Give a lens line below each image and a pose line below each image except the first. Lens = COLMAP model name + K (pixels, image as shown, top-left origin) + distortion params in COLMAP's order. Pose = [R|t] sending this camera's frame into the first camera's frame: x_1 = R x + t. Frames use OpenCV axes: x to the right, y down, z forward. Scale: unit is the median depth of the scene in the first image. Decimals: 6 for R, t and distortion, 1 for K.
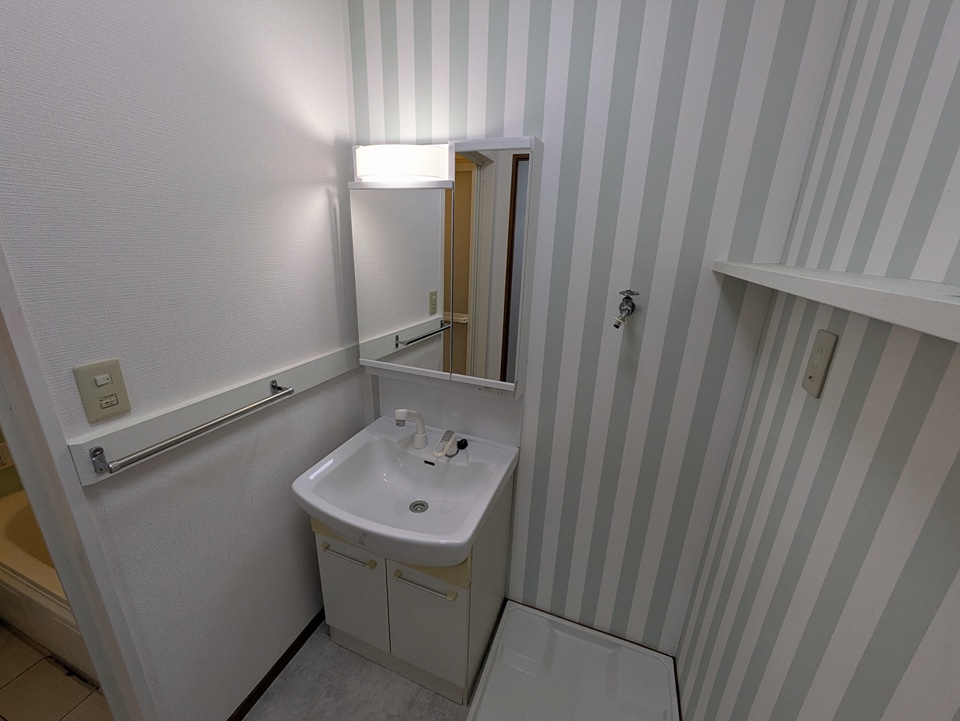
lens RADIAL K [[380.0, 0, 483.9], [0, 380.0, 362.5], [0, 0, 1]] dist [-0.004908, 0.000761]
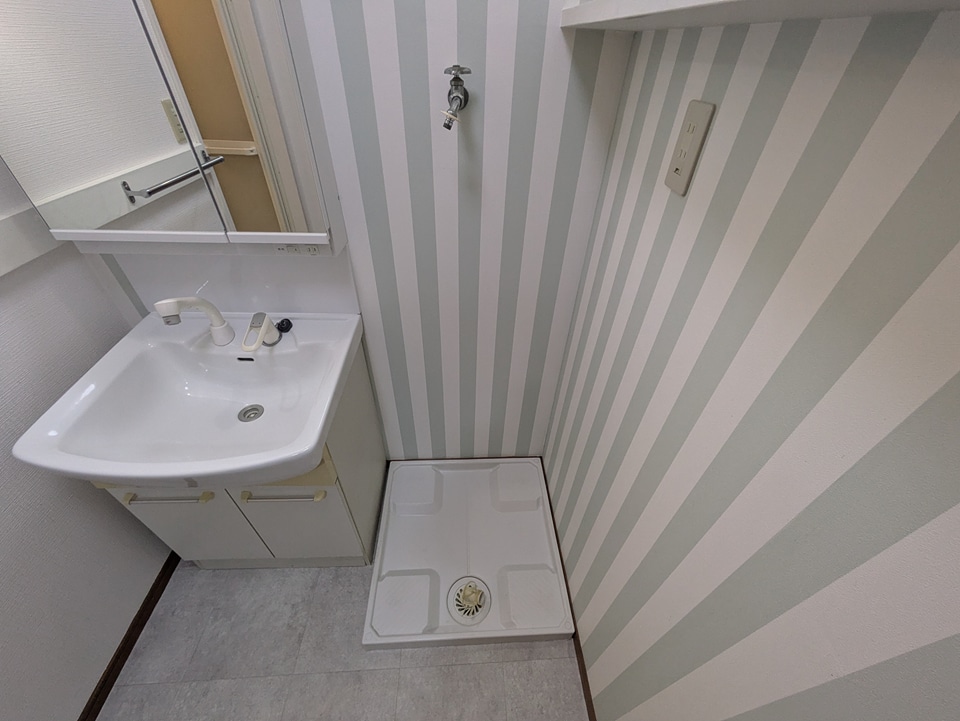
lens RADIAL K [[380.0, 0, 483.9], [0, 380.0, 362.5], [0, 0, 1]] dist [-0.004908, 0.000761]
pose [[0.917362, -0.258079, 0.303054, 0.063803], [0.119166, 0.904482, 0.409527, 0.016077], [-0.379797, -0.339570, 0.860492, 0.165432]]
